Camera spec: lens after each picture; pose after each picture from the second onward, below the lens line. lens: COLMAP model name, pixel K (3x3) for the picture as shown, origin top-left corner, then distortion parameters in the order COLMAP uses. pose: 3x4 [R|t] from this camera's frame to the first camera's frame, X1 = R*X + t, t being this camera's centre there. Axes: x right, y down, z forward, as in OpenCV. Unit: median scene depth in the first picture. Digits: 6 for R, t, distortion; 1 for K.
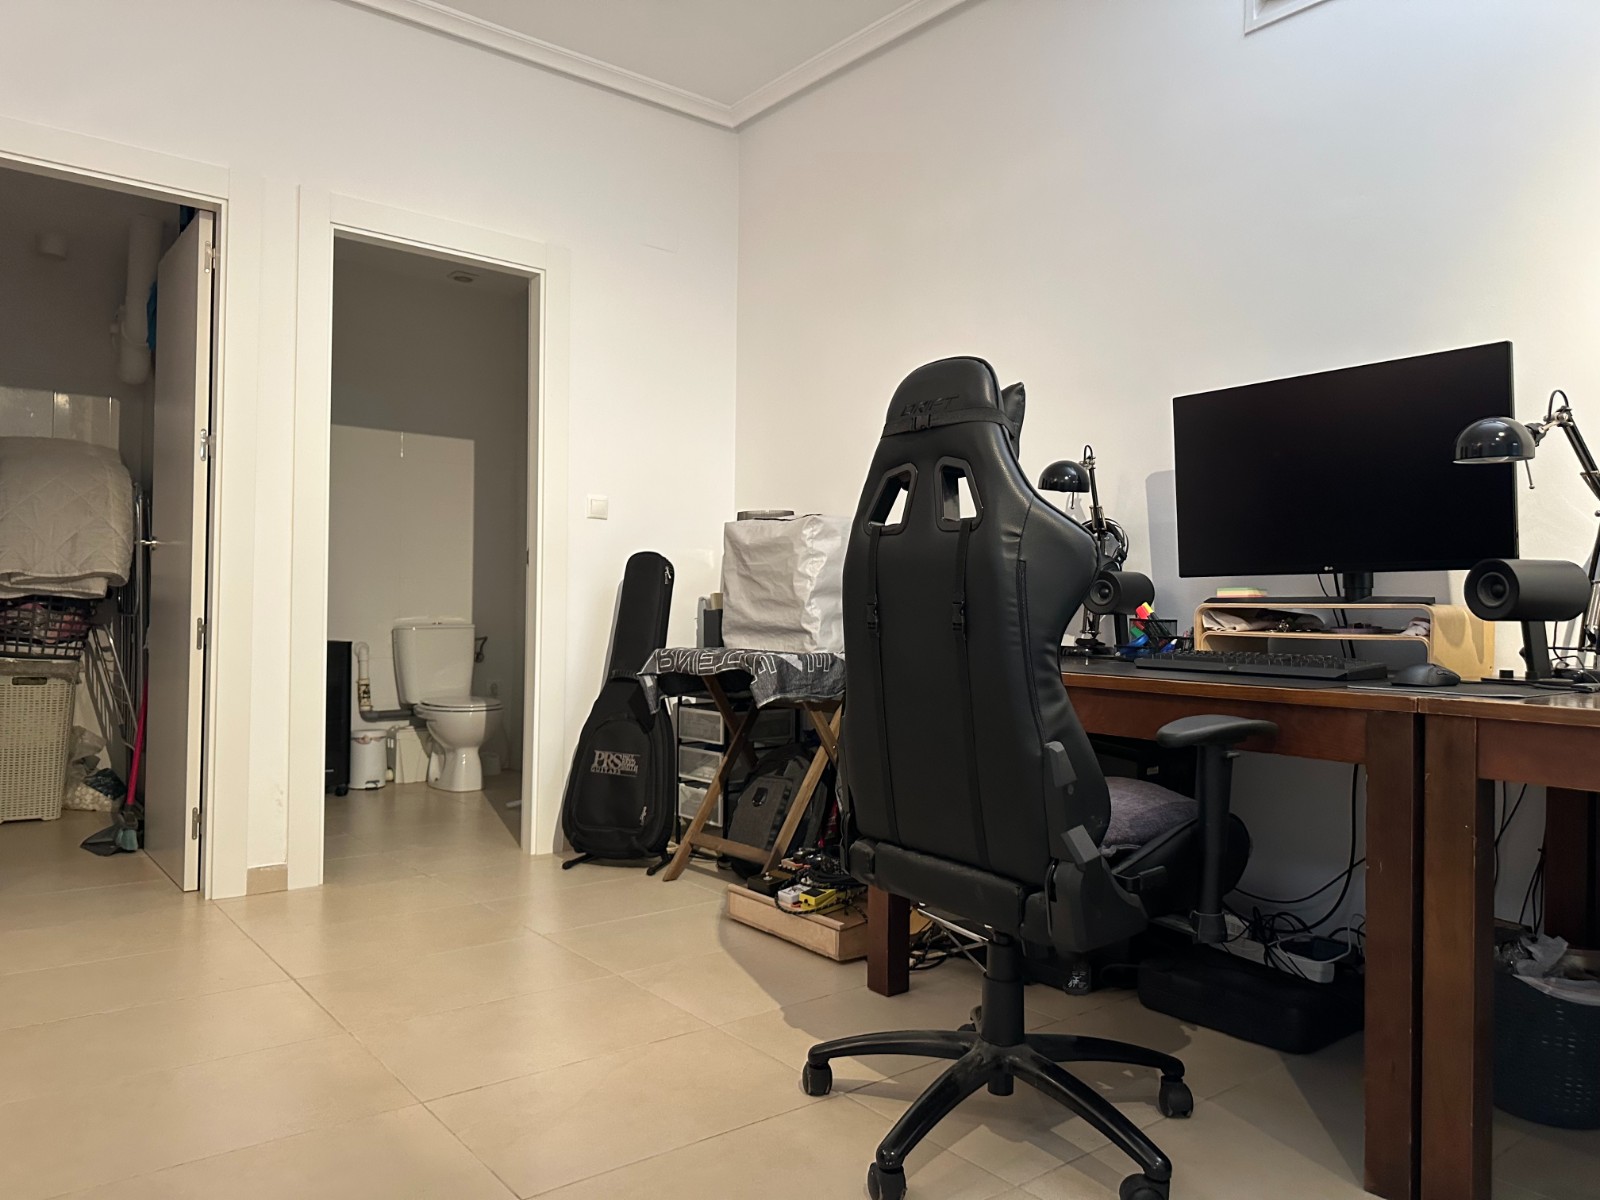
lens RADIAL K [[1133.9, 0, 800.0], [0, 1133.9, 600.0], [0, 0, 1]] dist [0.135687, -0.151672]
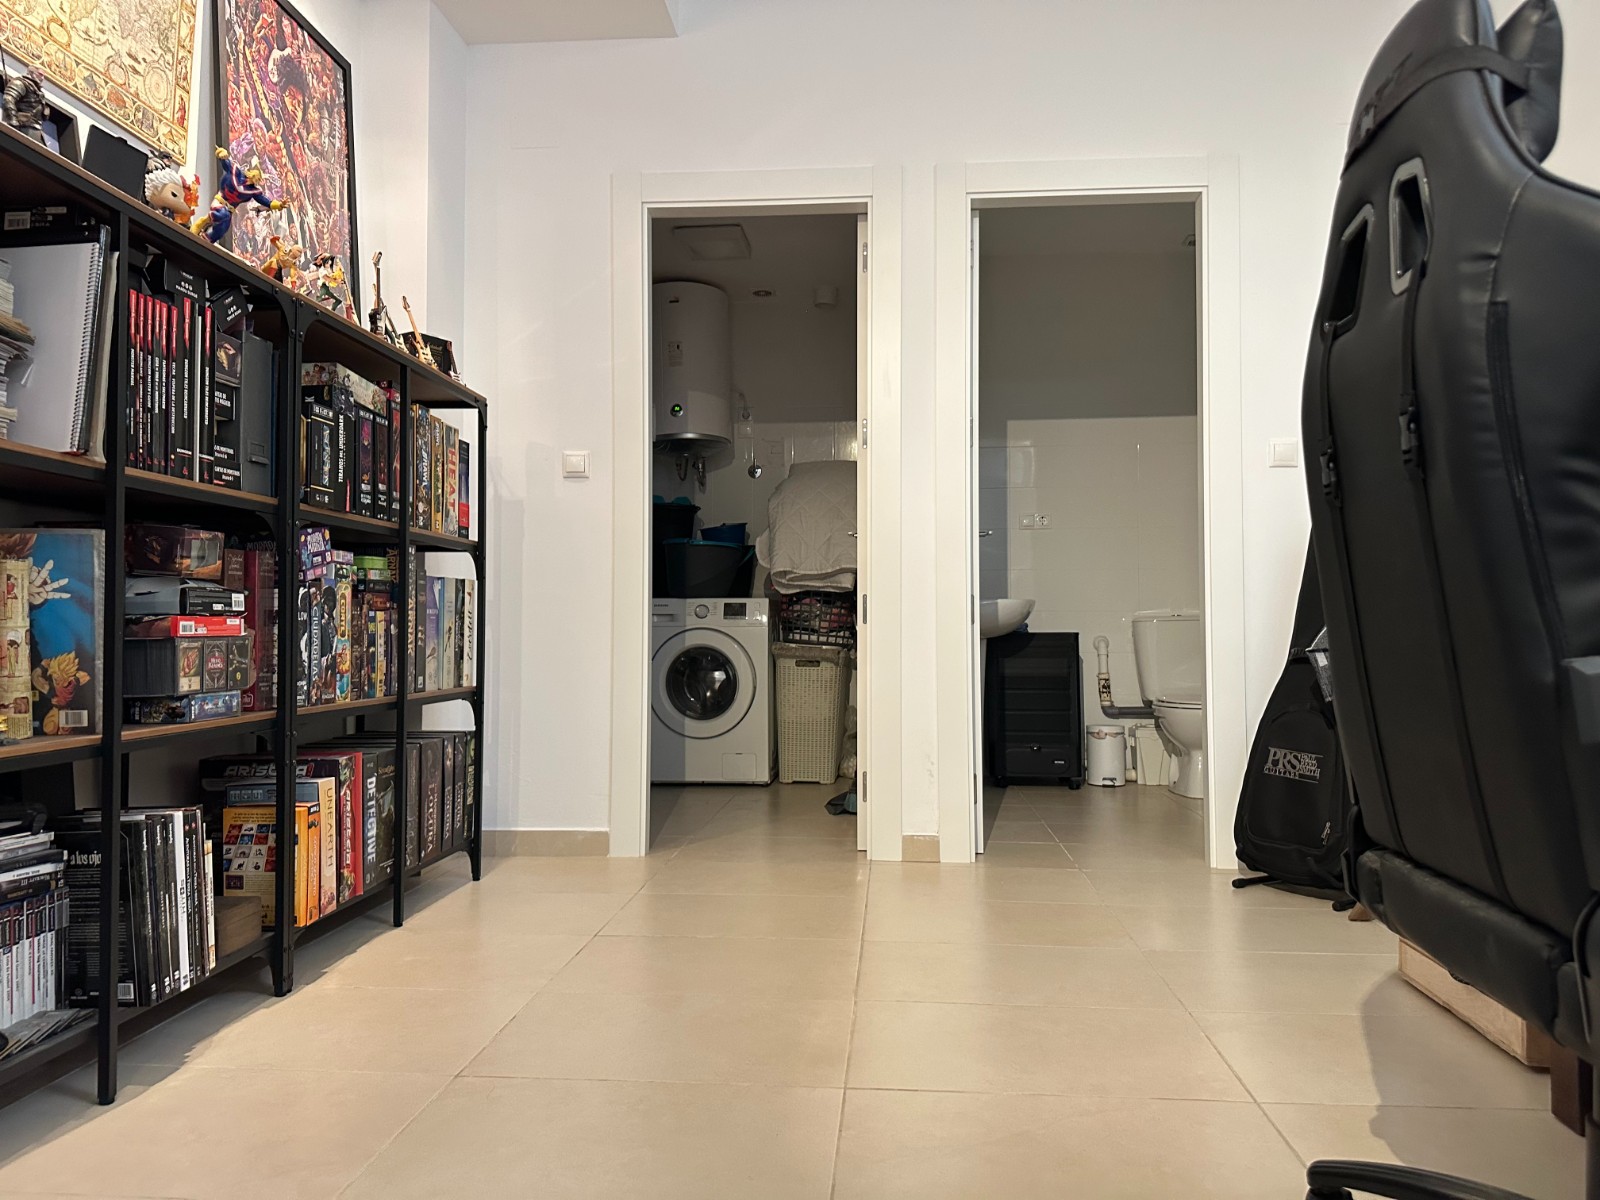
lens RADIAL K [[1128.8, 0, 800.0], [0, 1128.8, 600.0], [0, 0, 1]] dist [0.116987, -0.148629]
pose [[0.736615, -0.034632, -0.675425, 0.111816], [0.019034, 0.999354, -0.030483, 0.039408], [0.676044, 0.009599, 0.736799, 0.147840]]
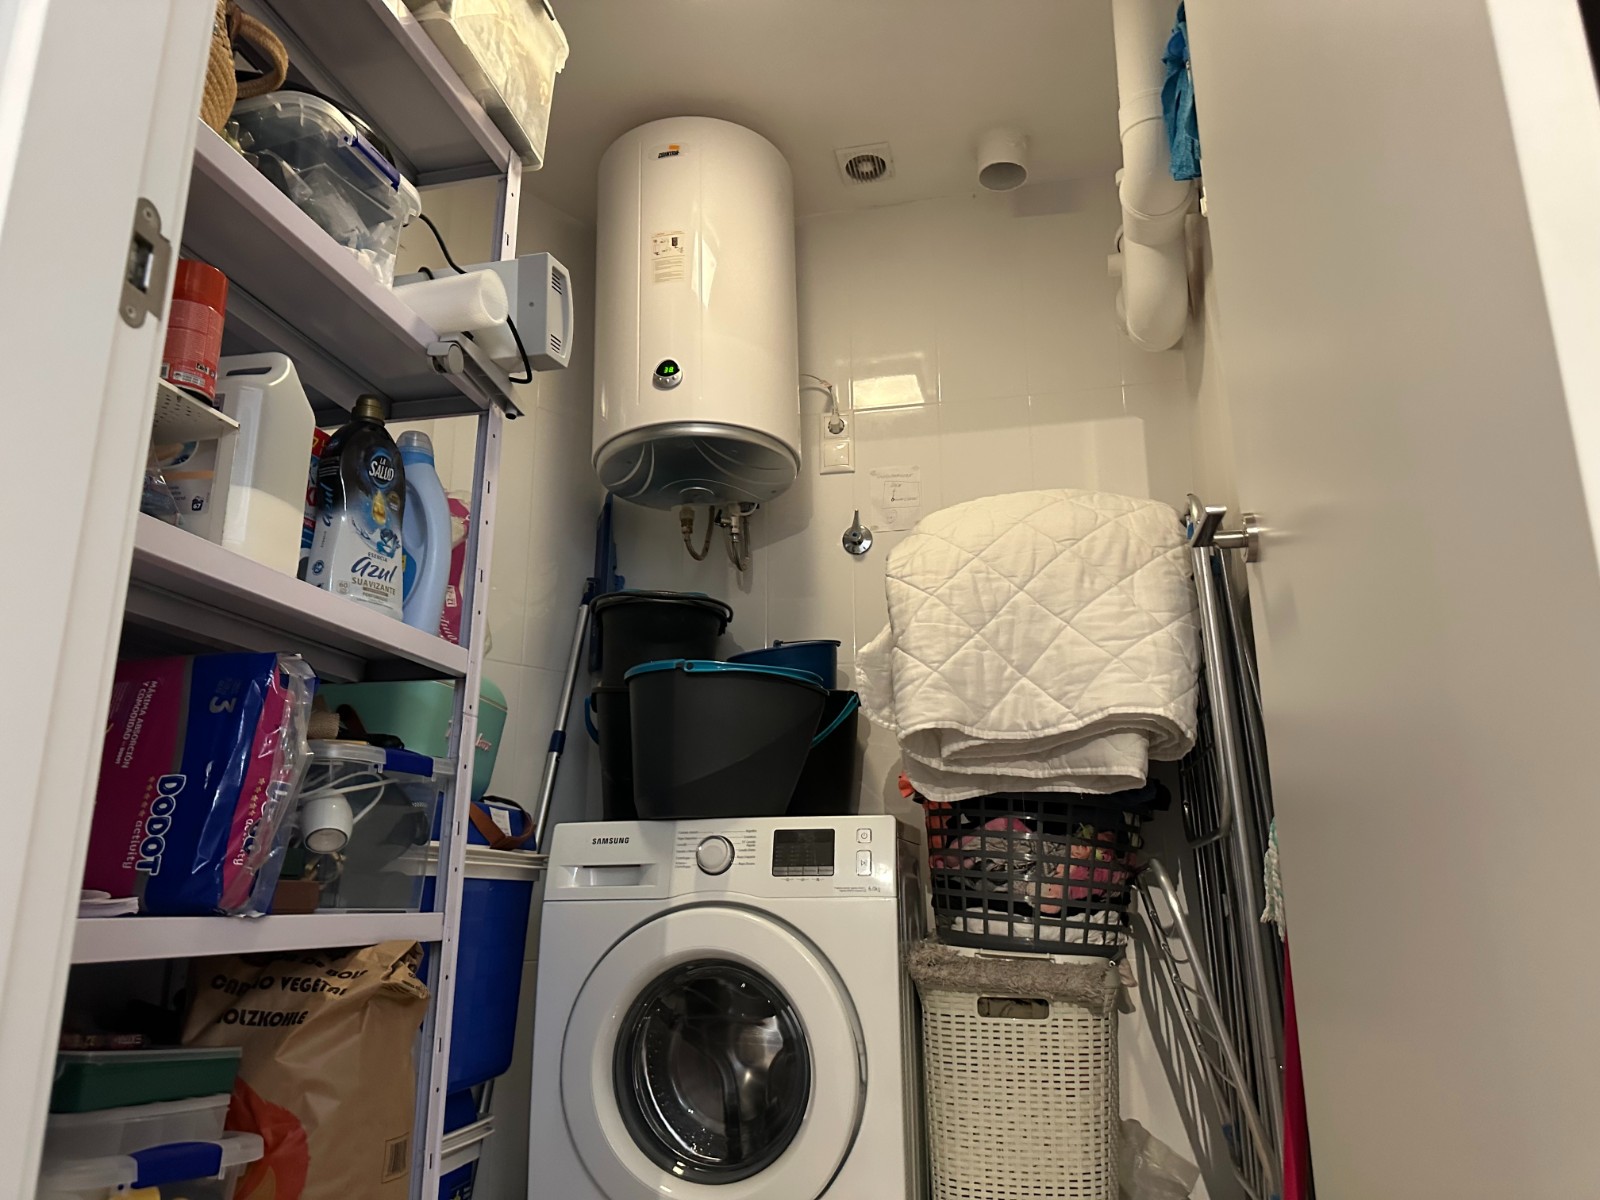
lens RADIAL K [[1133.9, 0, 800.0], [0, 1133.9, 600.0], [0, 0, 1]] dist [0.135687, -0.151672]
pose [[0.655802, -0.207182, -0.725947, -0.378303], [0.024037, 0.966848, -0.254220, 0.031416], [0.754550, 0.149269, 0.639041, 0.654895]]
